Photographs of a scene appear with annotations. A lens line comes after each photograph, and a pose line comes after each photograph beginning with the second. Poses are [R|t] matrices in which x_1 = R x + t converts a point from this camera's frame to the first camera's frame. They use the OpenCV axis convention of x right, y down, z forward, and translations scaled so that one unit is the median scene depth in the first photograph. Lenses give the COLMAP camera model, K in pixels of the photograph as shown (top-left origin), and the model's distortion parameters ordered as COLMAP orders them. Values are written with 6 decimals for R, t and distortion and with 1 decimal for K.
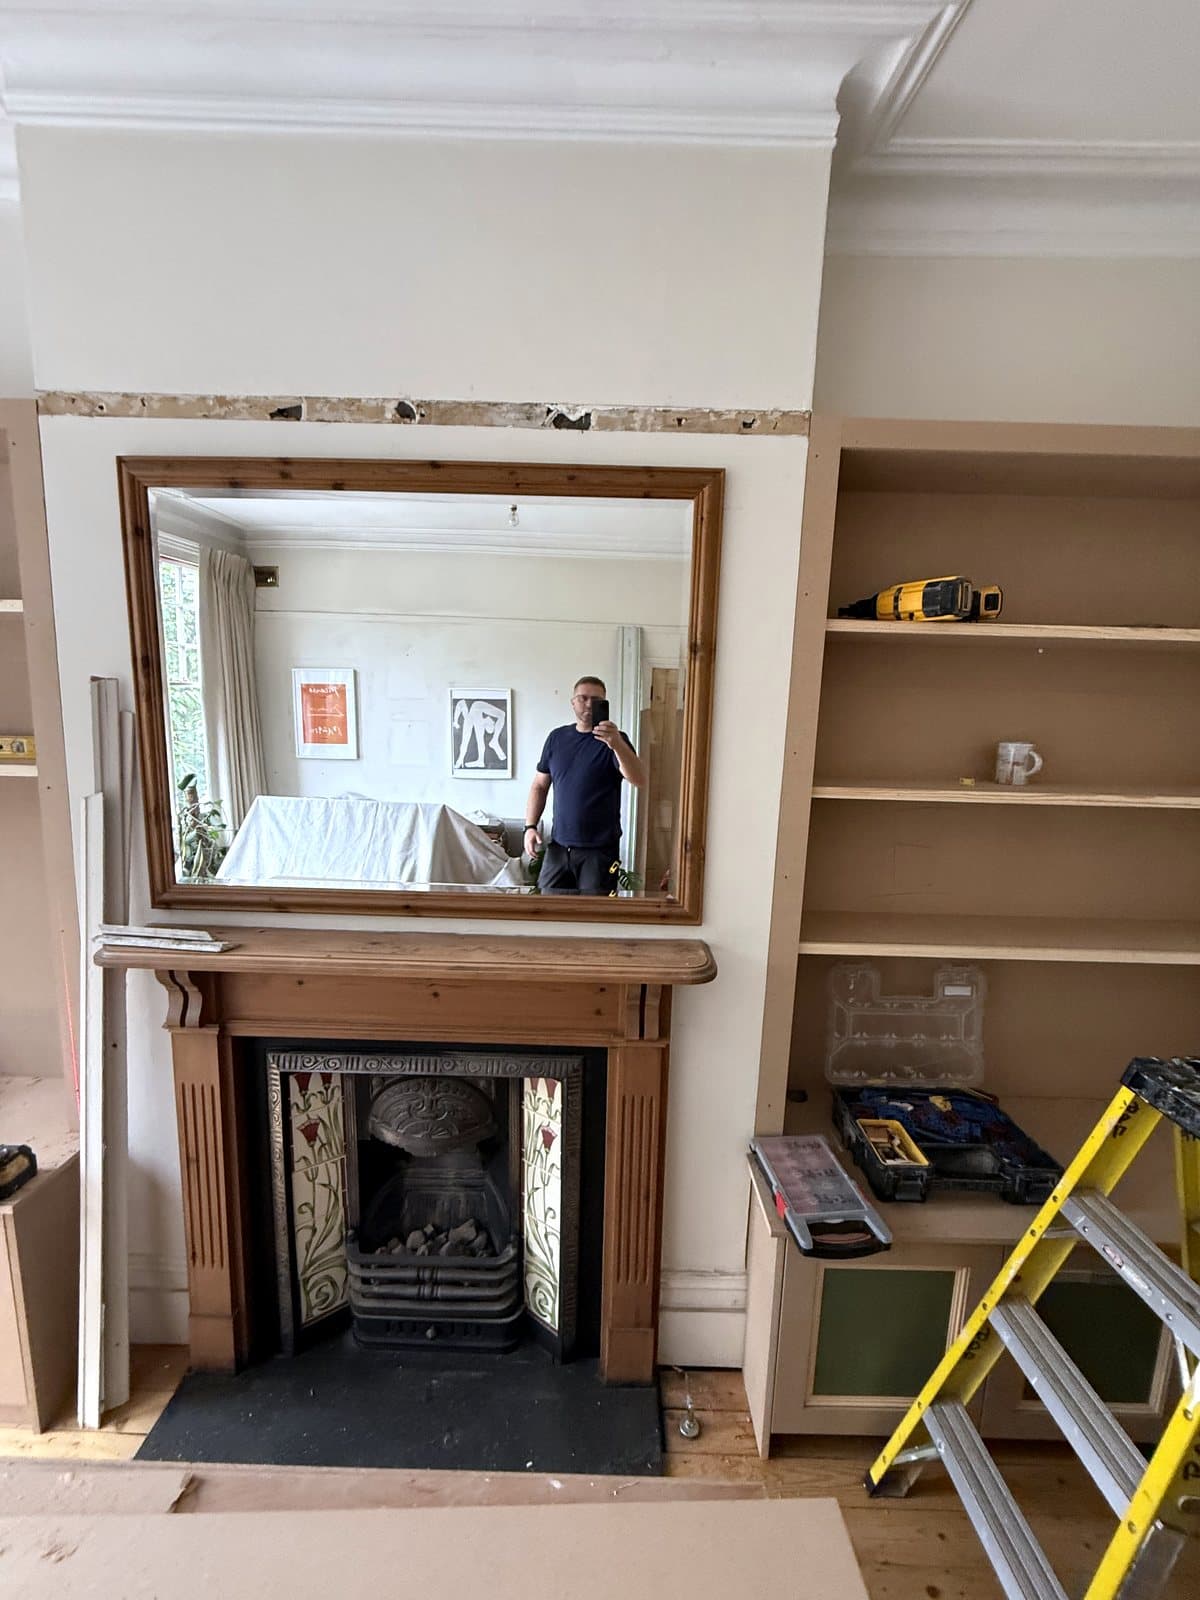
lens RADIAL K [[632.2, 0, 603.9], [0, 632.2, 800.9], [0, 0, 1]] dist [-0.000437, -0.000197]
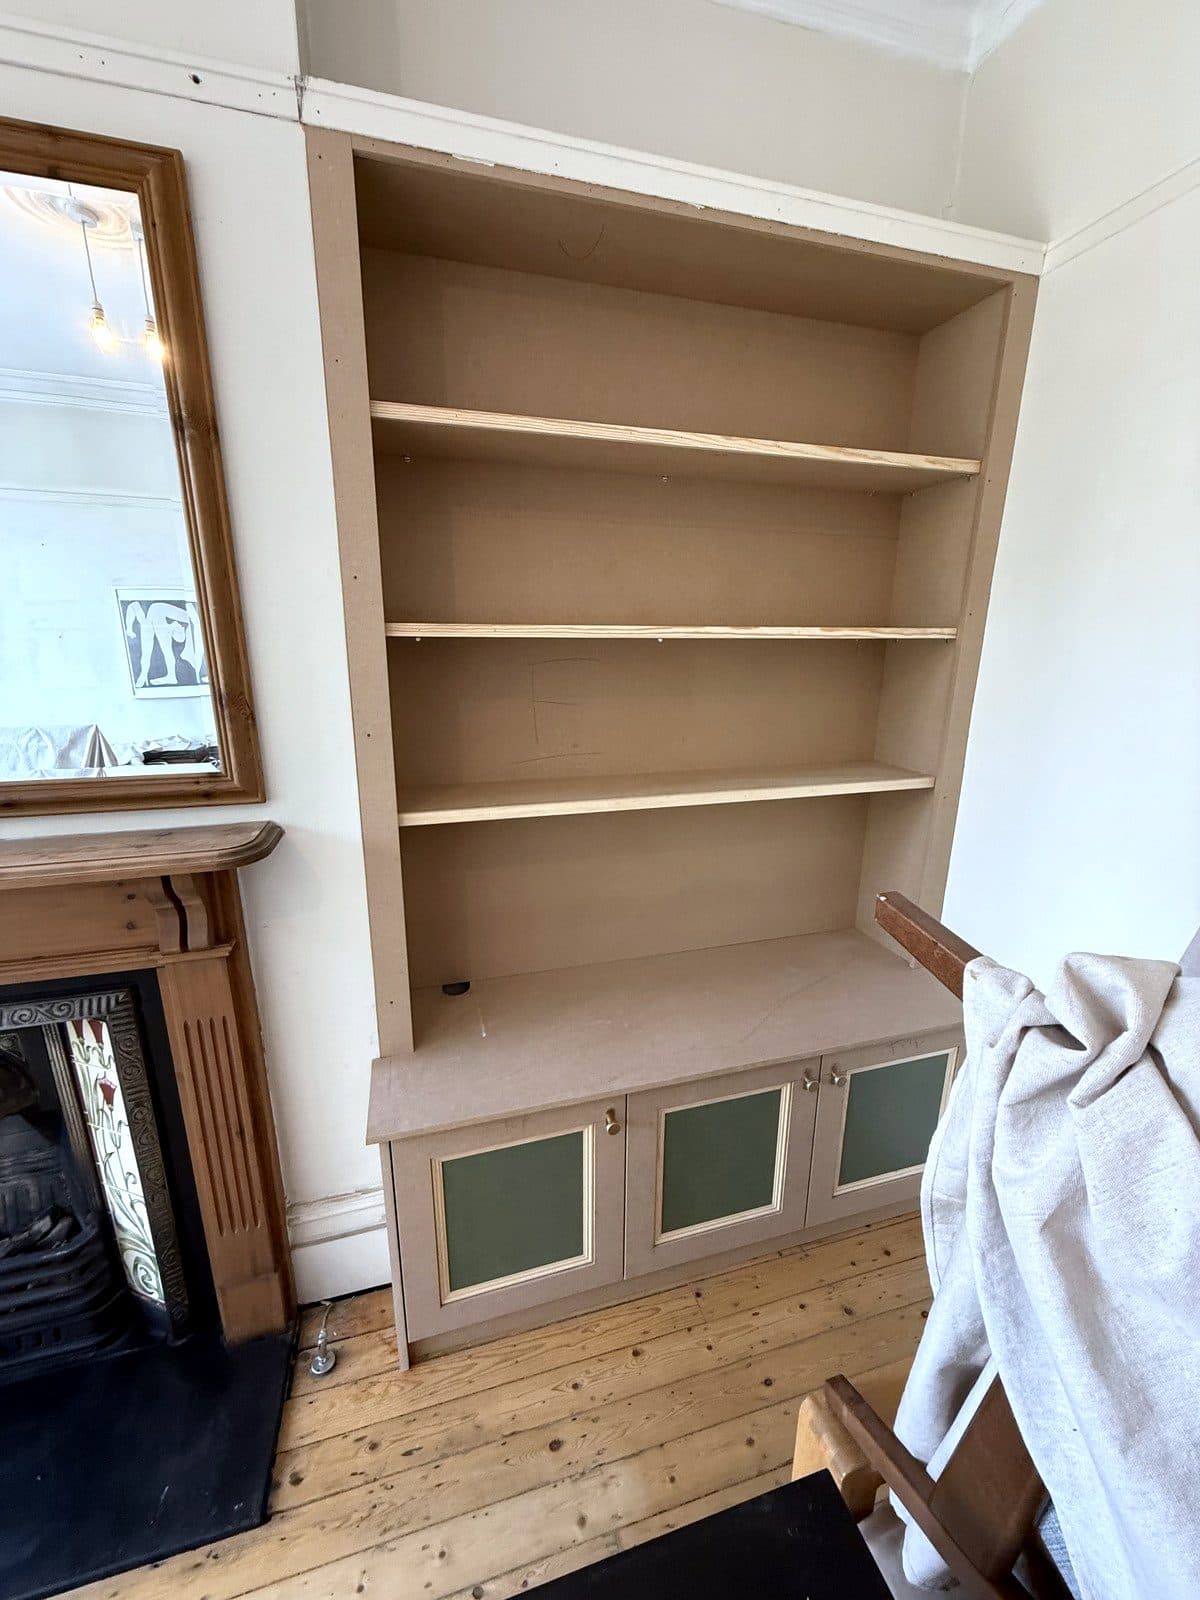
lens RADIAL K [[632.2, 0, 599.4], [0, 632.2, 801.3], [0, 0, 1]] dist [-0.000437, -0.000197]
pose [[0.958509, -0.092701, 0.269568, 0.349805], [0.063809, 0.991423, 0.114054, 0.132354], [-0.277829, -0.092121, 0.956203, 0.115522]]
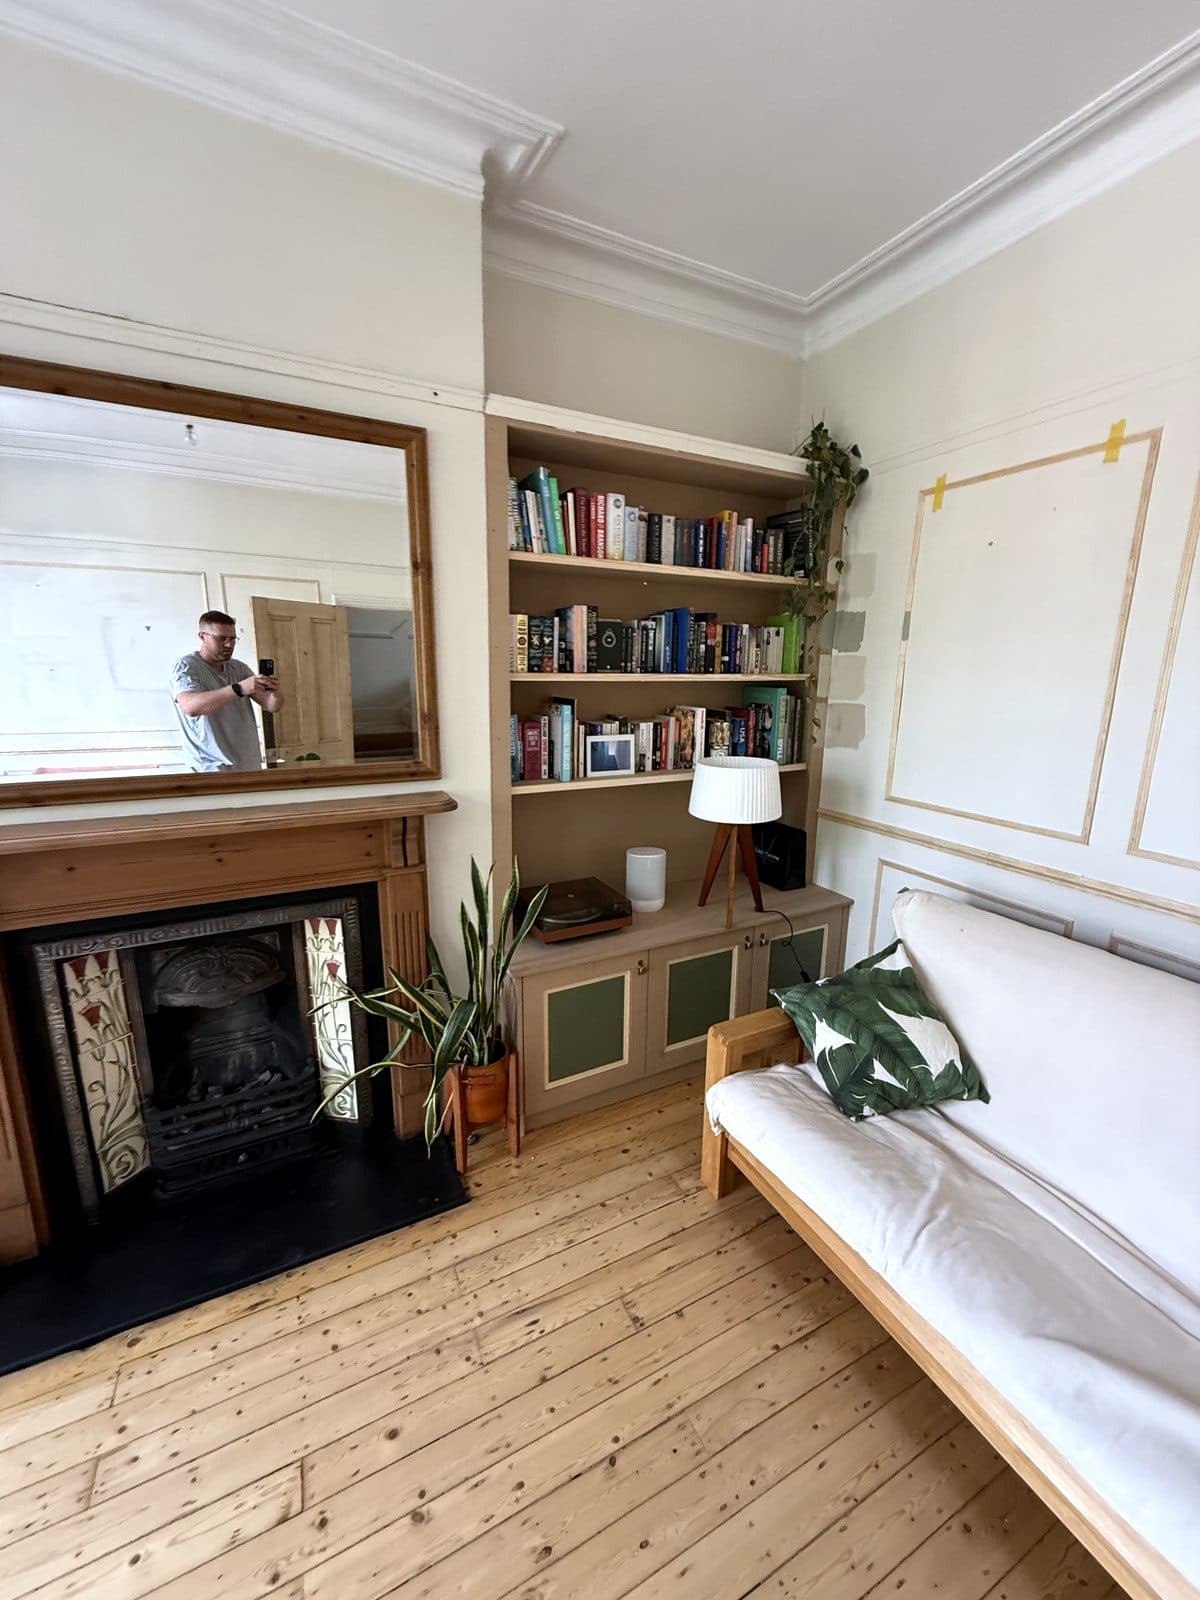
lens RADIAL K [[632.2, 0, 600.3], [0, 632.2, 799.4], [0, 0, 1]] dist [-0.000437, -0.000197]
pose [[0.888035, -0.111665, 0.446009, -0.150166], [0.081753, 0.992951, 0.085823, 0.153443], [-0.452448, -0.039751, 0.890904, -0.353983]]
